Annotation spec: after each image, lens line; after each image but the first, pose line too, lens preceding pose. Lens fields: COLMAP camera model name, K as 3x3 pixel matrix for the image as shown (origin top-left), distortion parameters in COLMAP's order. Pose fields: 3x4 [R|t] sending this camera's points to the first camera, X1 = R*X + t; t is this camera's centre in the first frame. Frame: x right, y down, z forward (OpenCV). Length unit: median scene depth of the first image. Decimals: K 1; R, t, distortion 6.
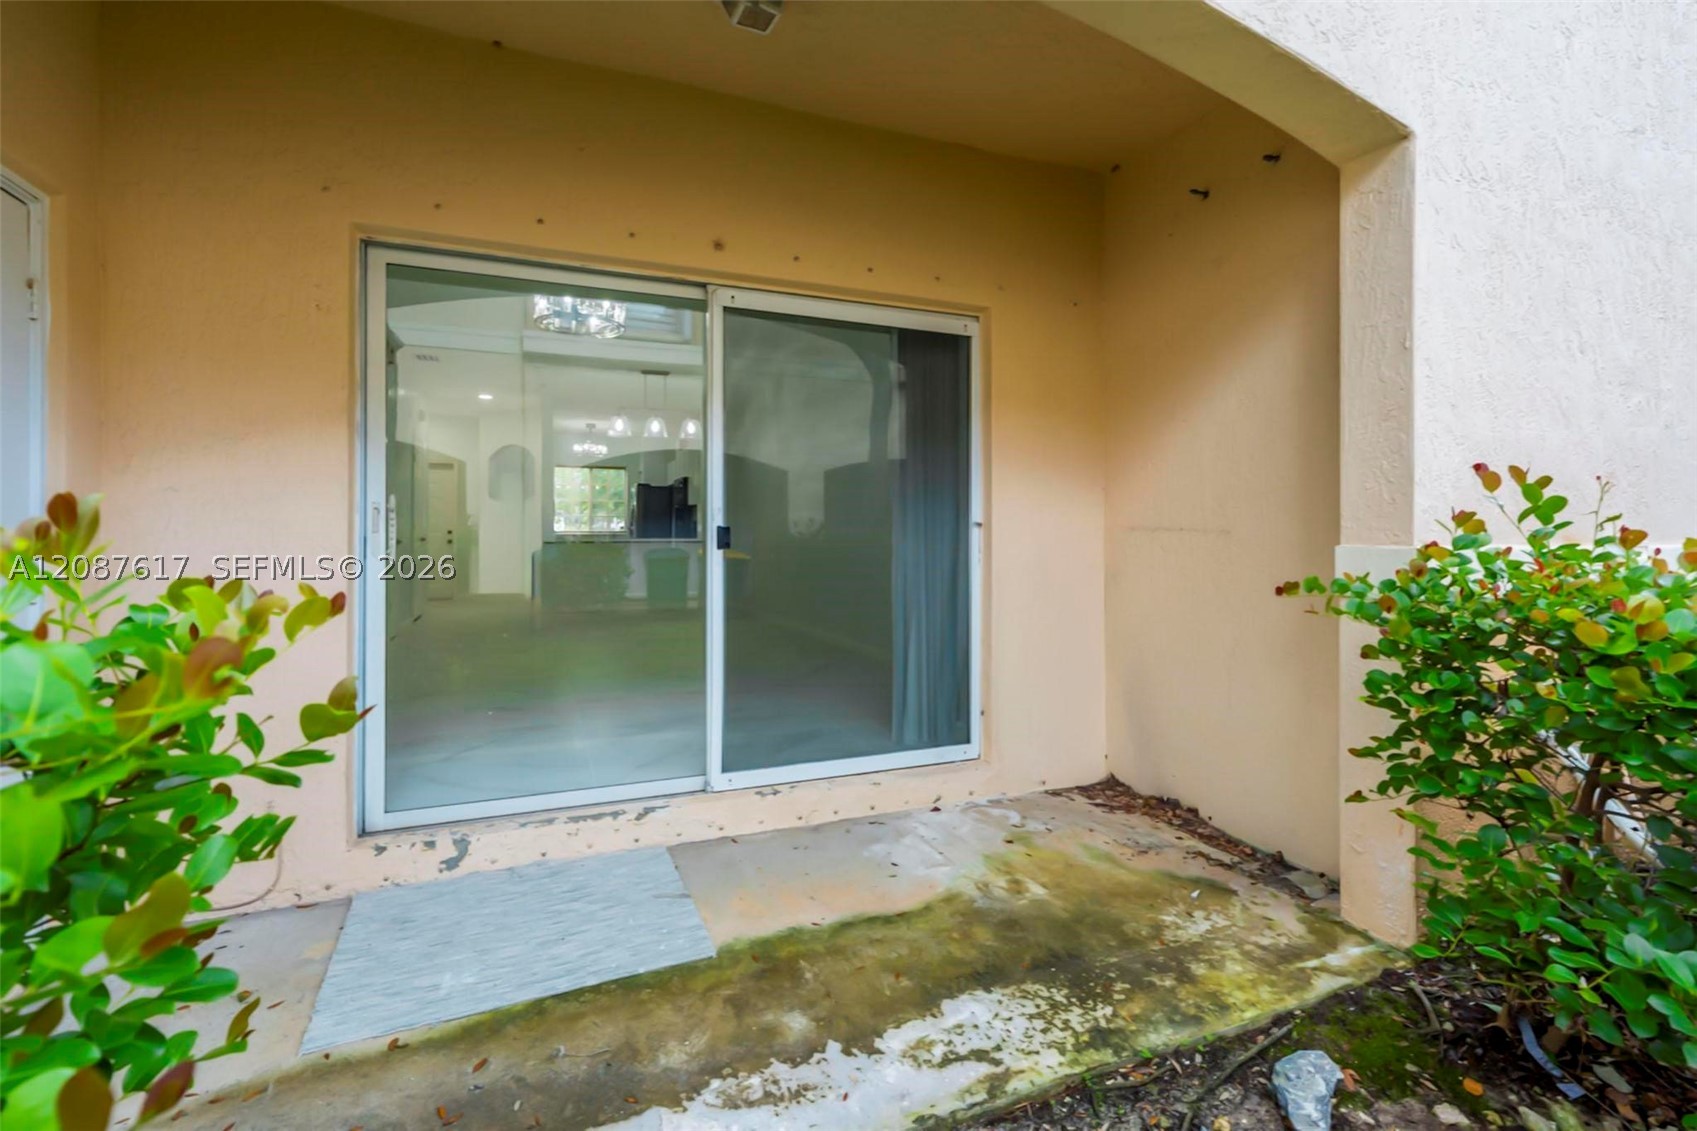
lens RADIAL K [[746.9, 0, 850.5], [0, 746.9, 528.4], [0, 0, 1]] dist [0.006375, 0.000447]
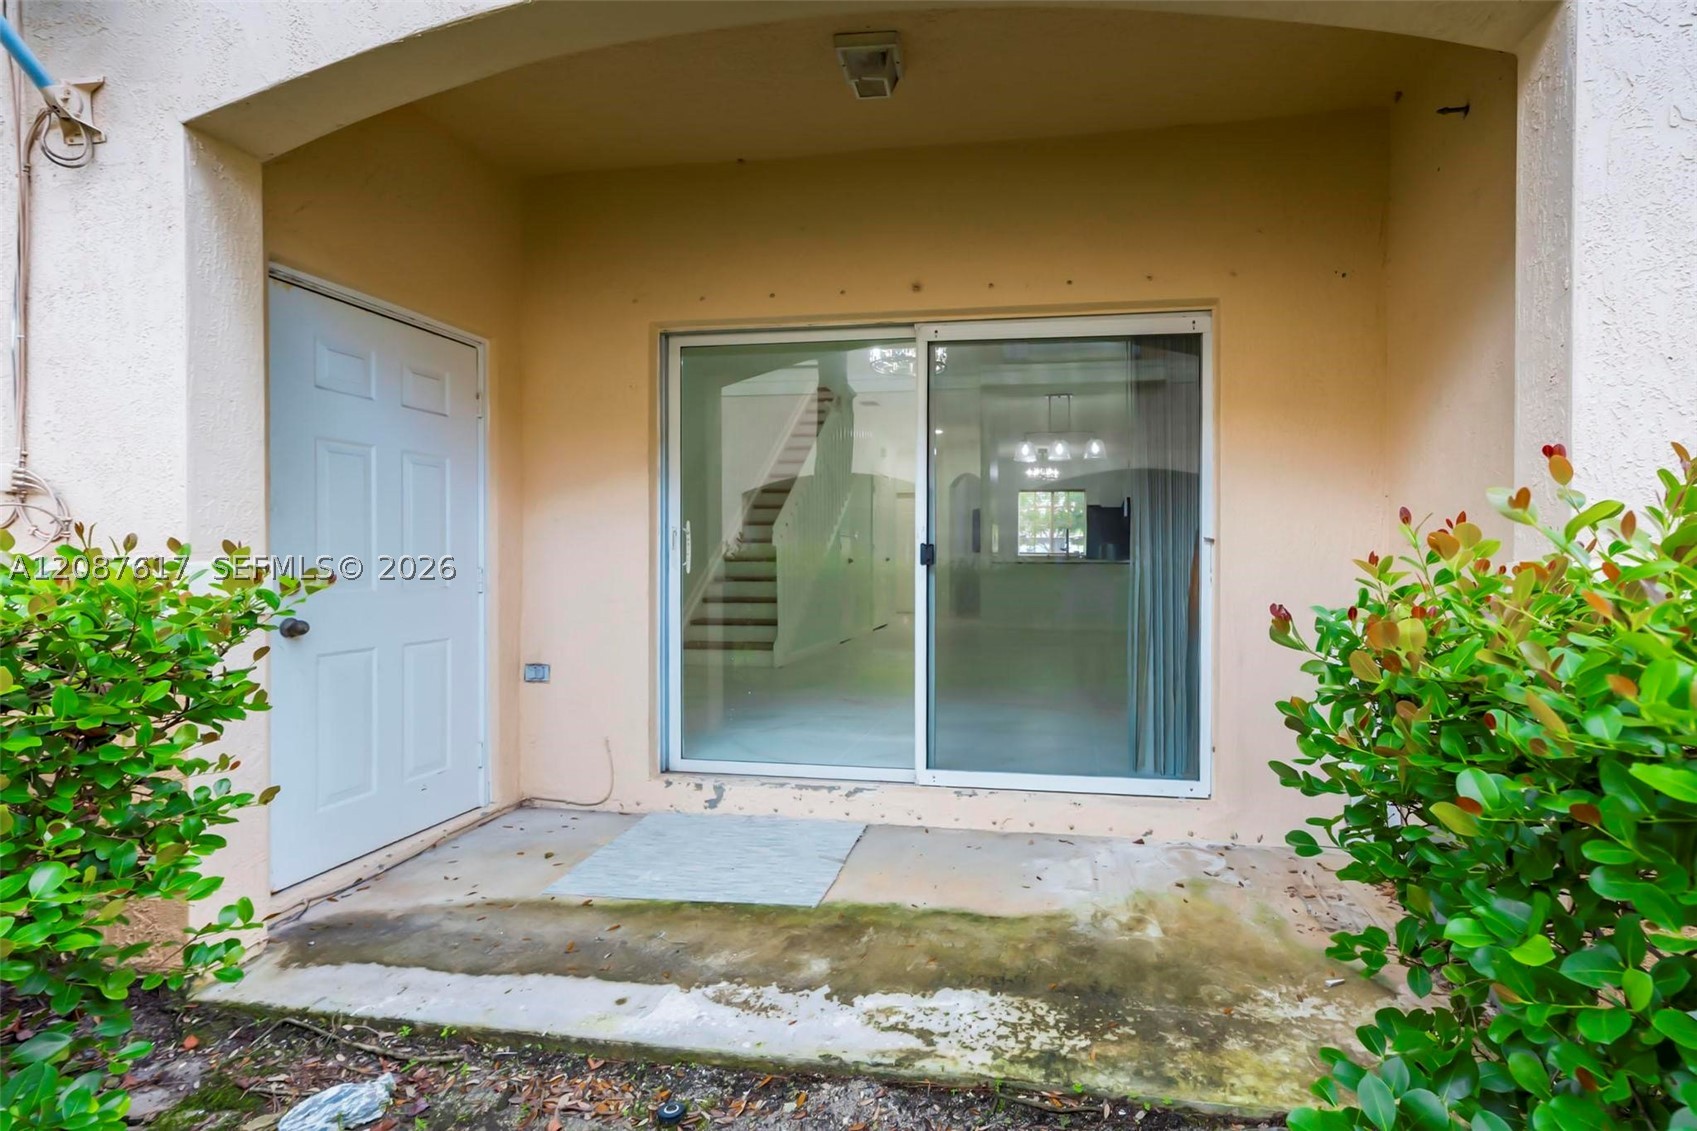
lens RADIAL K [[777.3, 0, 957.7], [0, 777.3, 559.6], [0, 0, 1]] dist [0.004621, 0.000416]
pose [[0.866334, 0.003402, -0.499454, 0.518319], [0.002298, 0.999939, 0.010796, 0.009461], [0.499460, -0.010501, 0.866273, 0.046183]]
